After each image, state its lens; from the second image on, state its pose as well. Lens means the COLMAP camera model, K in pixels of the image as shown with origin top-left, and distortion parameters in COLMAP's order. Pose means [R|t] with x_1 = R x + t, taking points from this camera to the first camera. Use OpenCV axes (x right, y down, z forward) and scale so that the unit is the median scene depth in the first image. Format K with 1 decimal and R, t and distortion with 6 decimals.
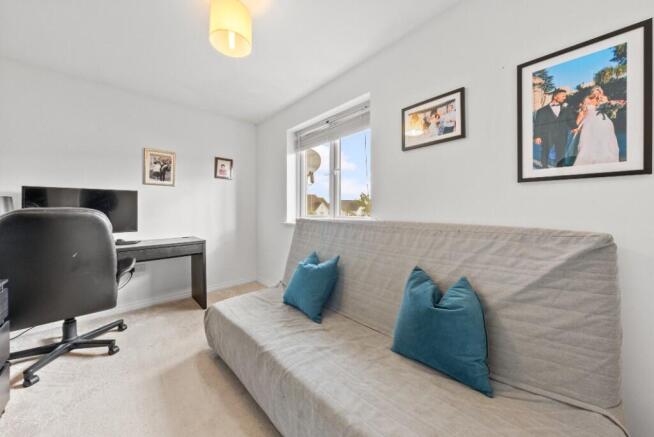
lens RADIAL K [[221.8, 0, 326.7], [0, 221.8, 214.0], [0, 0, 1]] dist [0.000663, 0.000085]
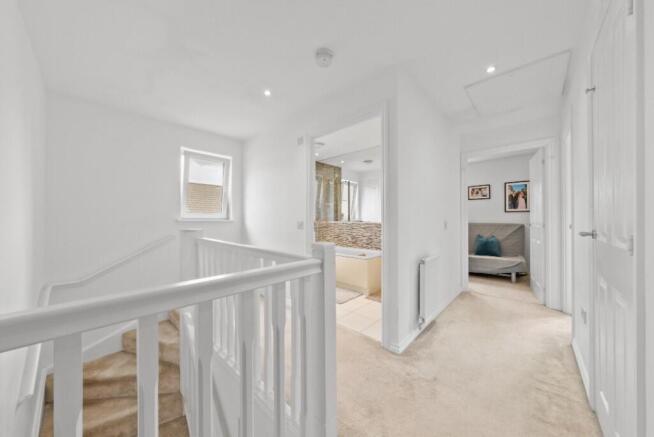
lens RADIAL K [[221.8, 0, 327.0], [0, 221.8, 219.9], [0, 0, 1]] dist [0.000663, 0.000085]
pose [[0.998534, -0.012069, 0.052769, -2.852664], [0.011954, 0.999925, 0.002496, -0.059507], [-0.052795, -0.001861, 0.998604, -3.155085]]
